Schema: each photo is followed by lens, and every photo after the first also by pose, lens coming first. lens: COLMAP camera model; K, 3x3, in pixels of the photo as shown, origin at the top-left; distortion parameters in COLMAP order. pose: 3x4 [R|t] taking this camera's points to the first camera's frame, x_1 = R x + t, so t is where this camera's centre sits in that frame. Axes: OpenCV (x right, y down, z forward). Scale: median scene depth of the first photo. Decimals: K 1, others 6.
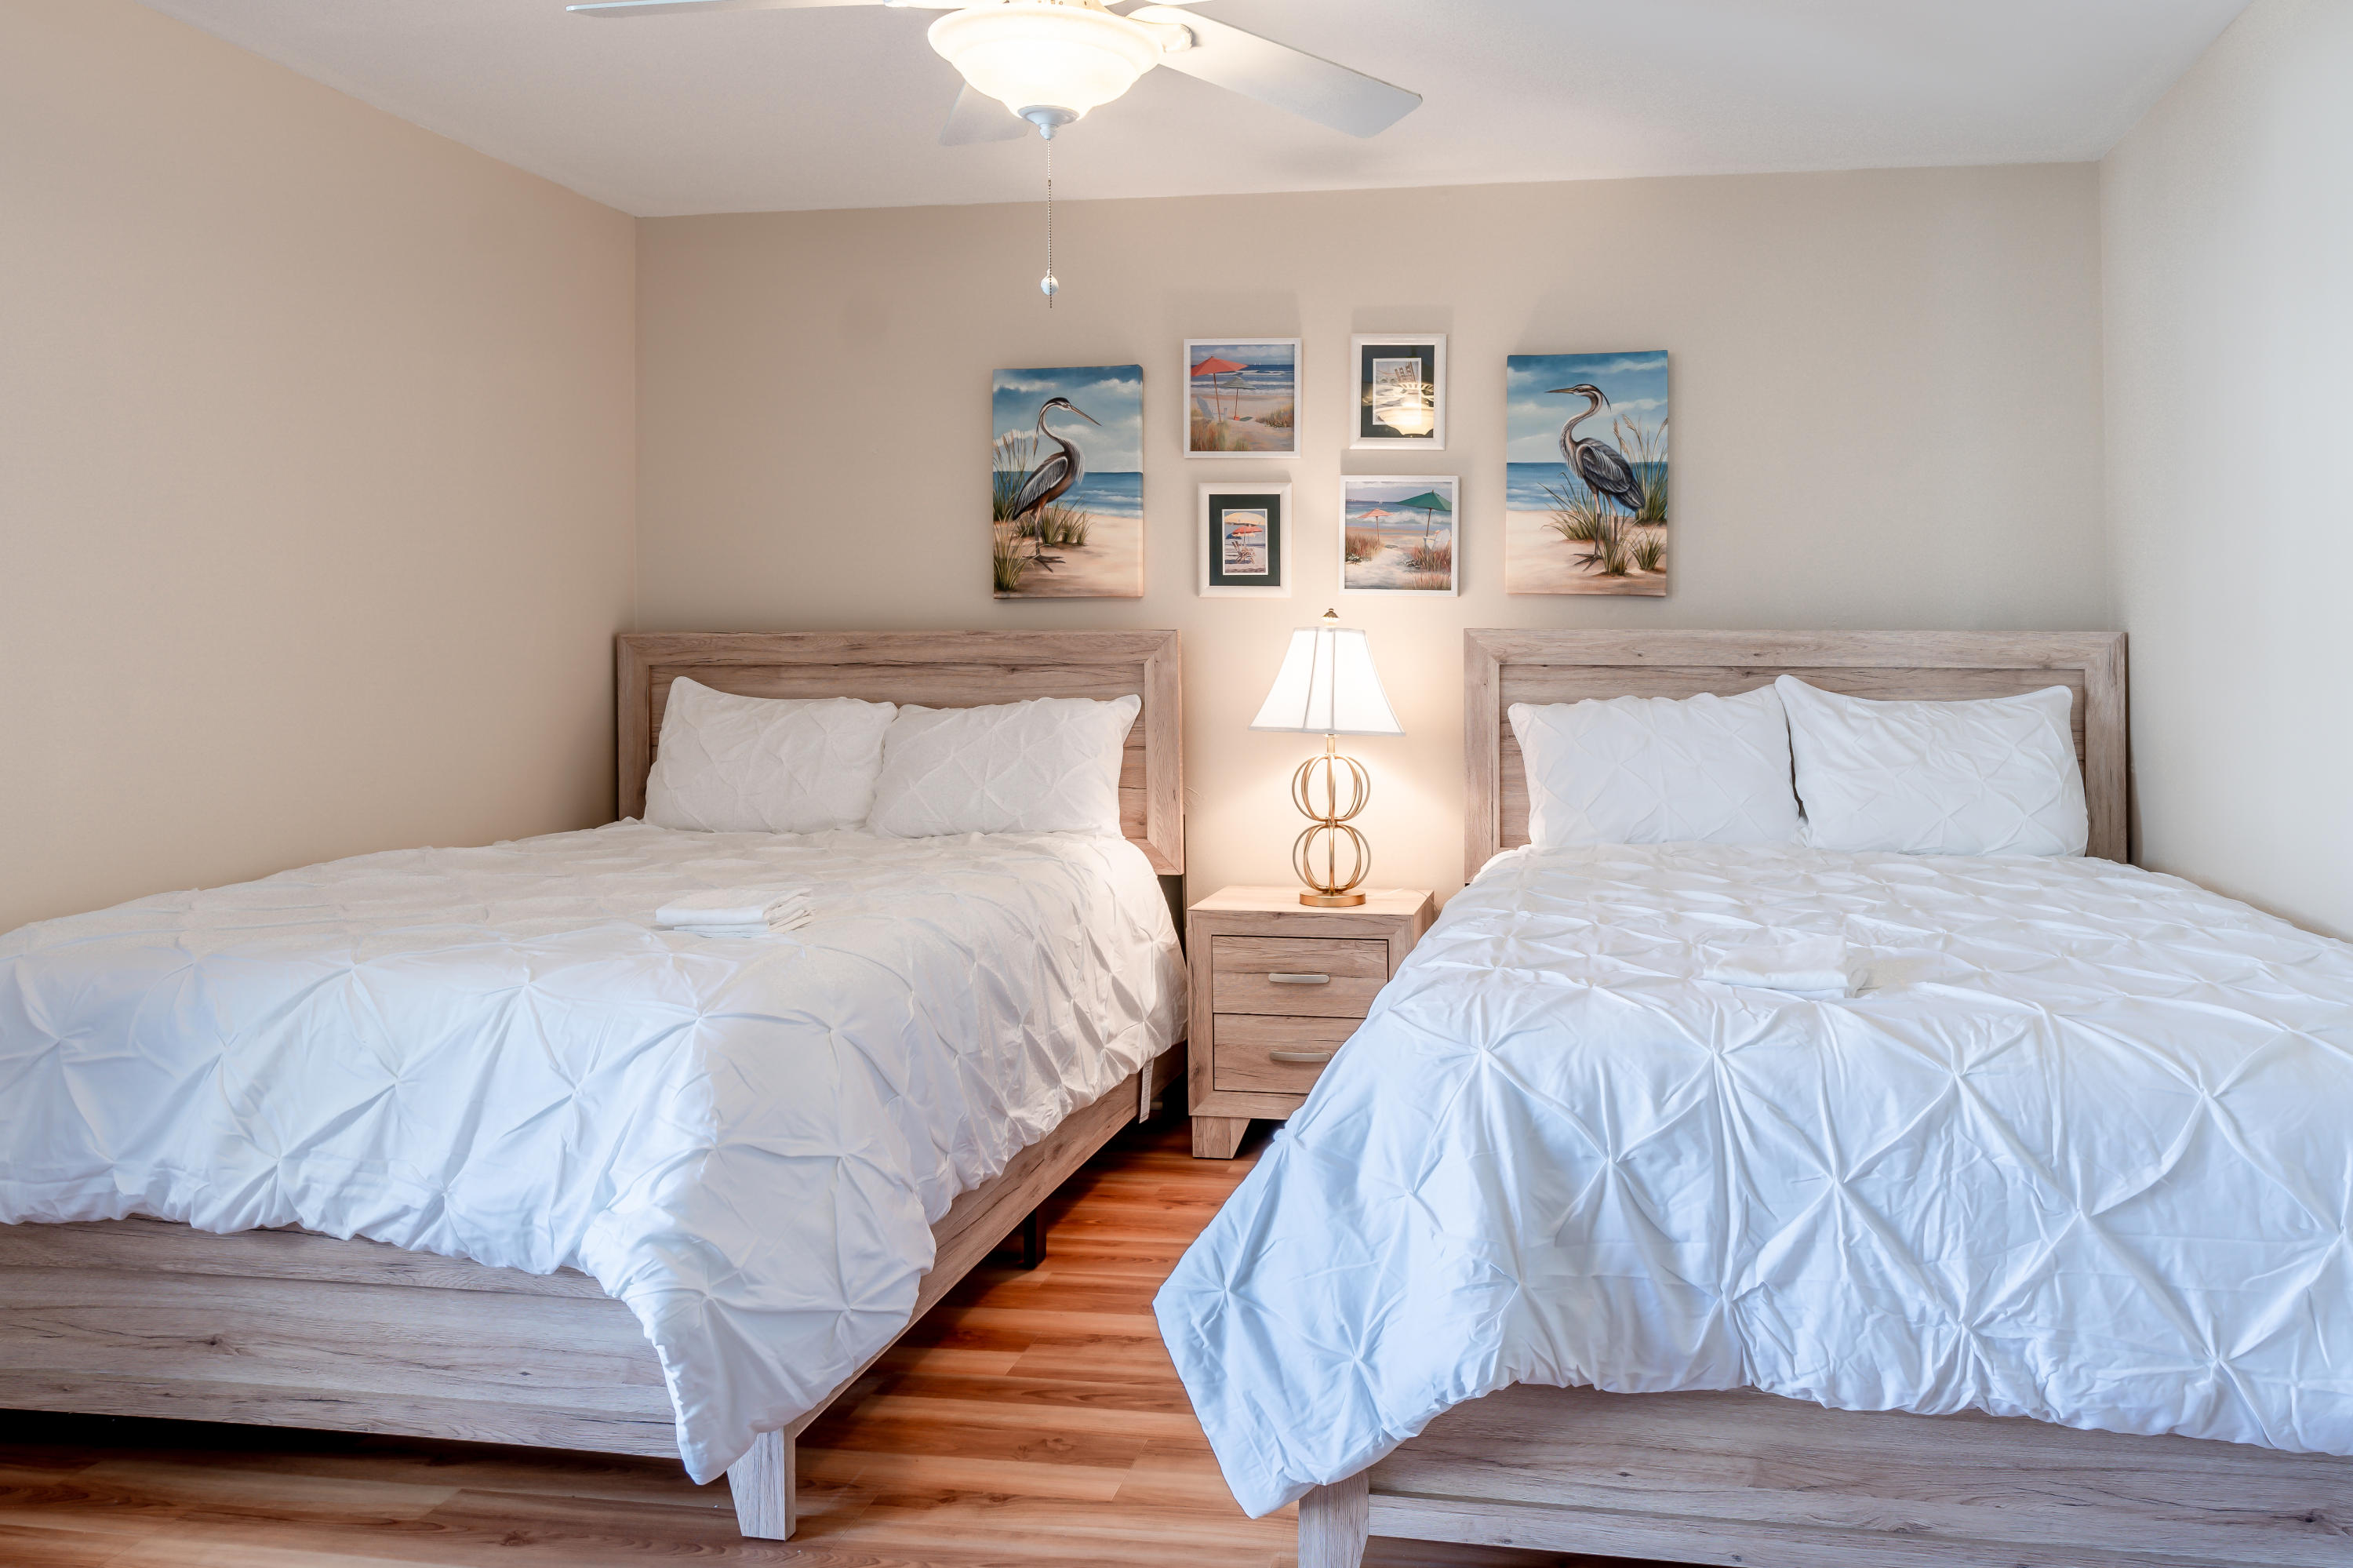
lens RADIAL K [[1671.6, 0, 1475.7], [0, 1671.6, 662.3], [0, 0, 1]] dist [-0.003257, -0.001901]
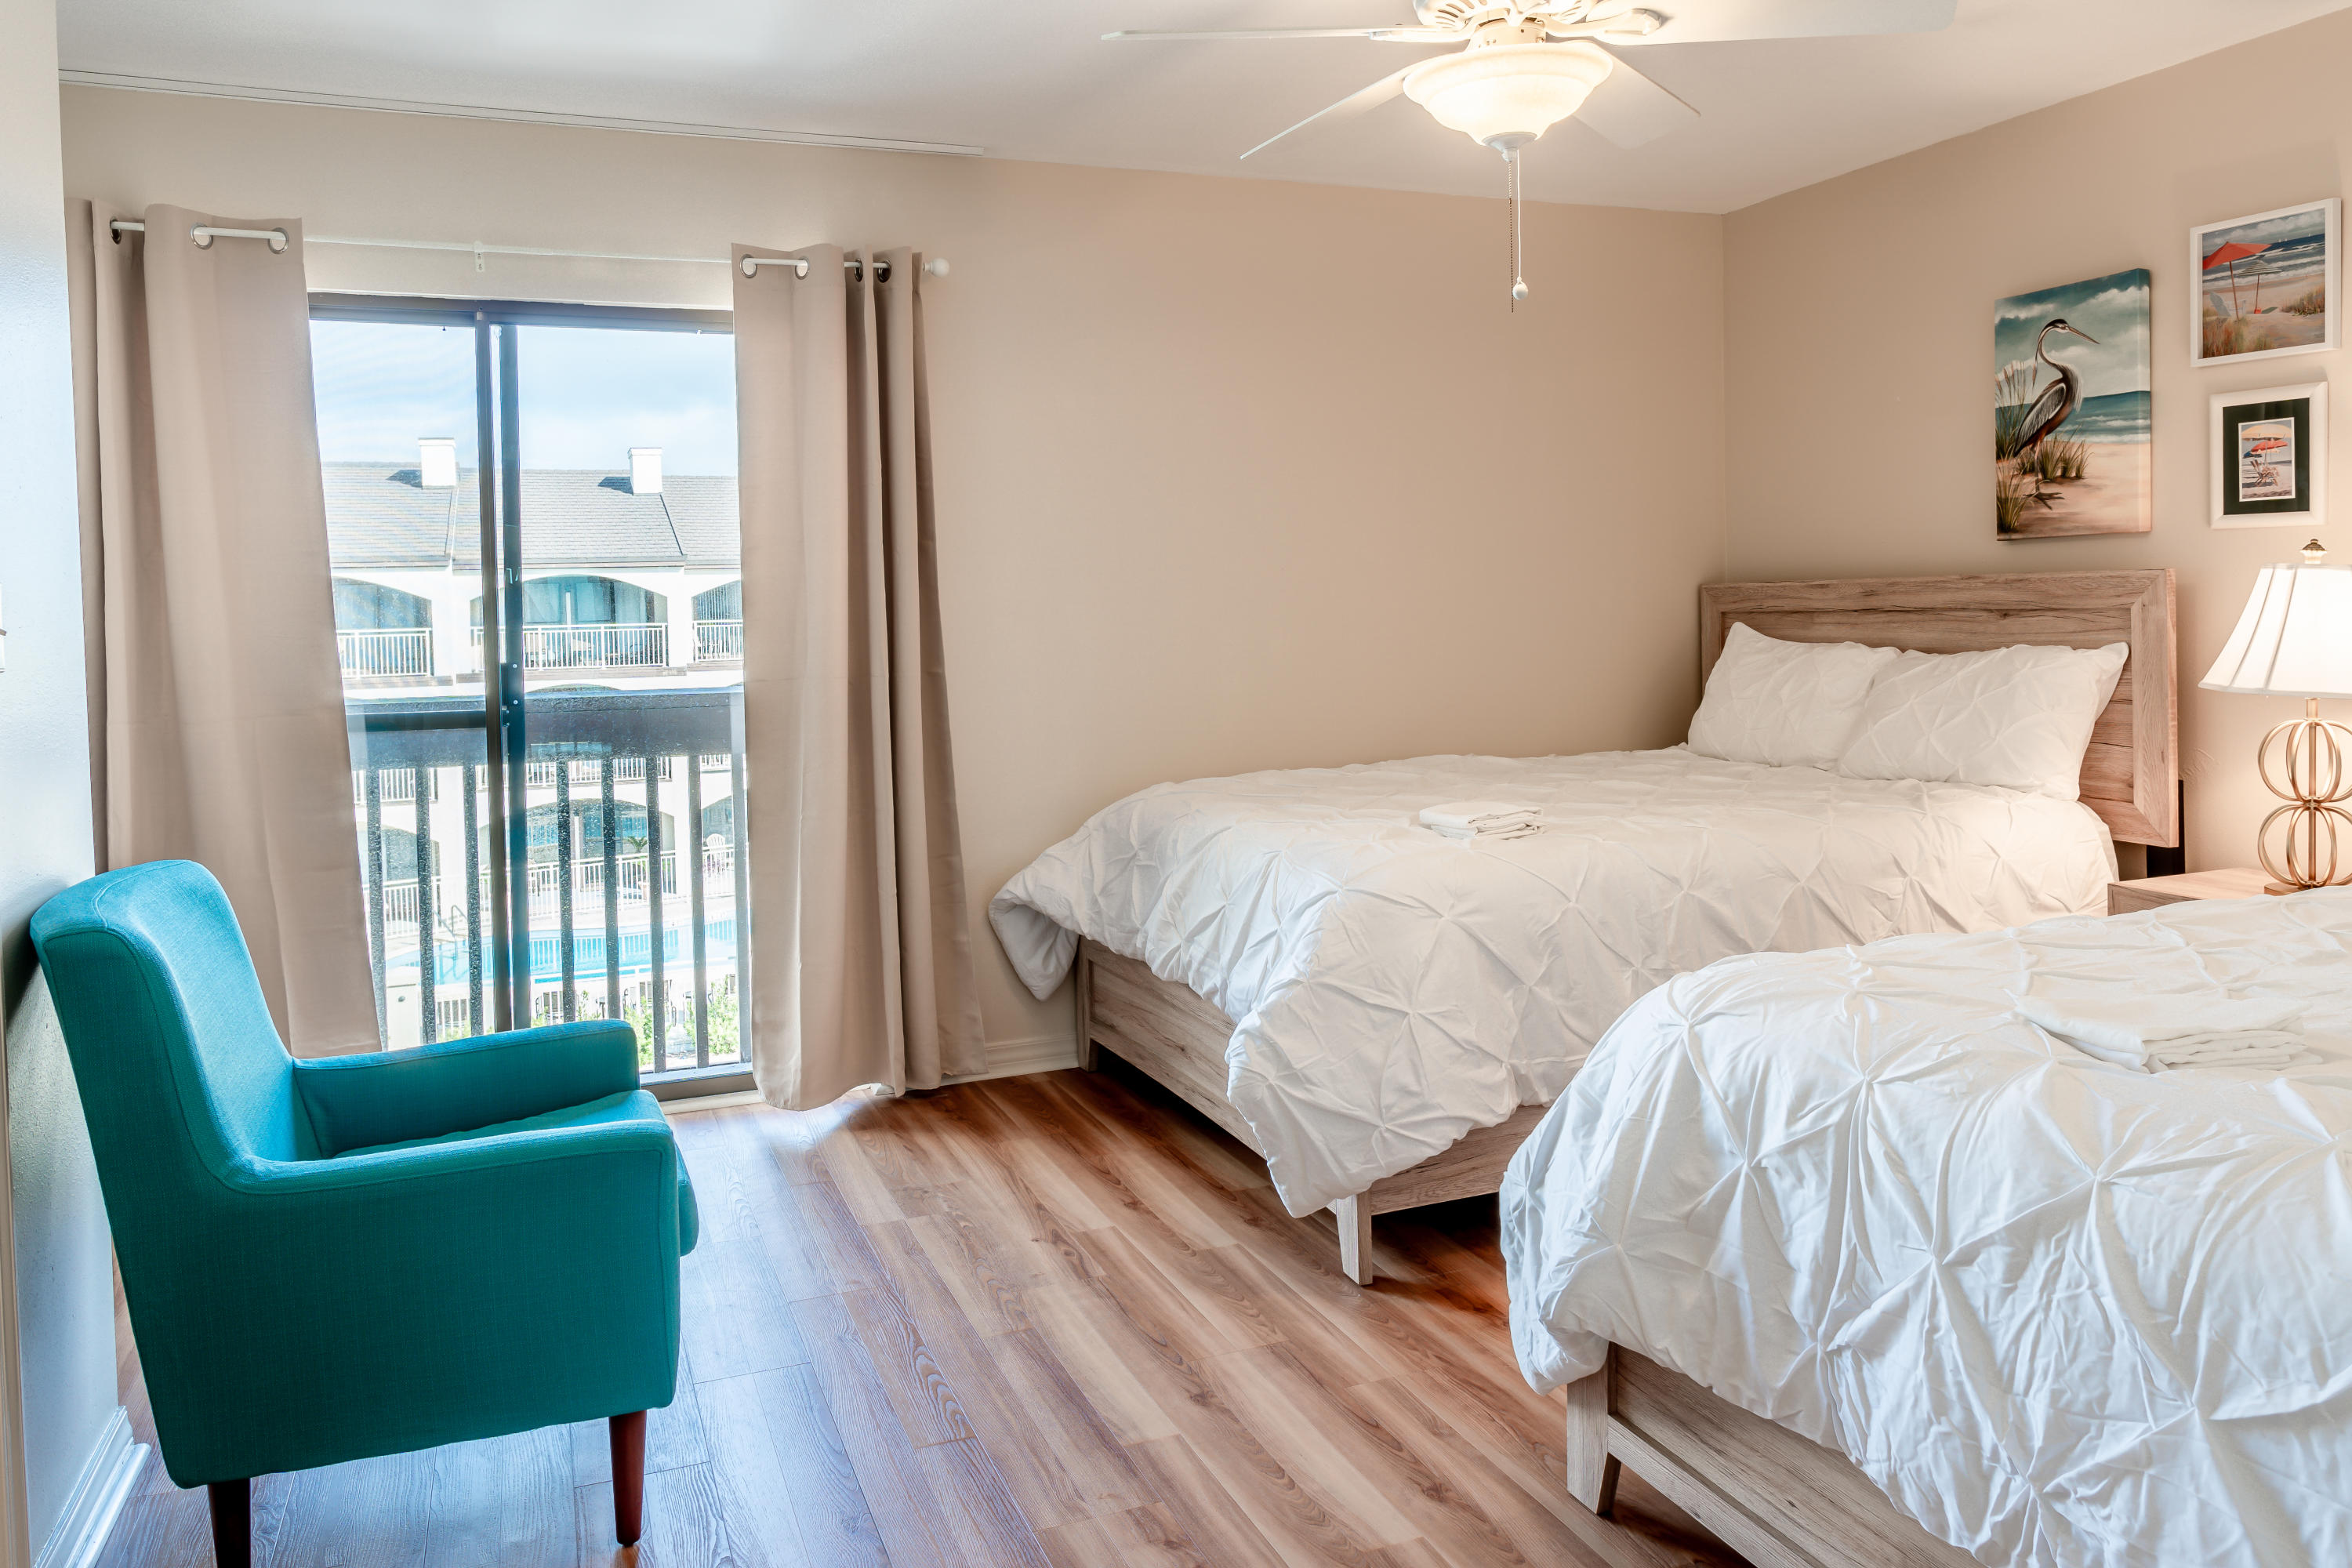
lens RADIAL K [[1638.1, 0, 1174.1], [0, 1638.1, 710.6], [0, 0, 1]] dist [-0.002429, -0.003437]
pose [[0.495966, 0.046205, -0.867112, 0.305659], [0.016941, 0.997878, 0.062862, -0.007862], [0.868177, -0.045867, 0.494131, 0.120561]]
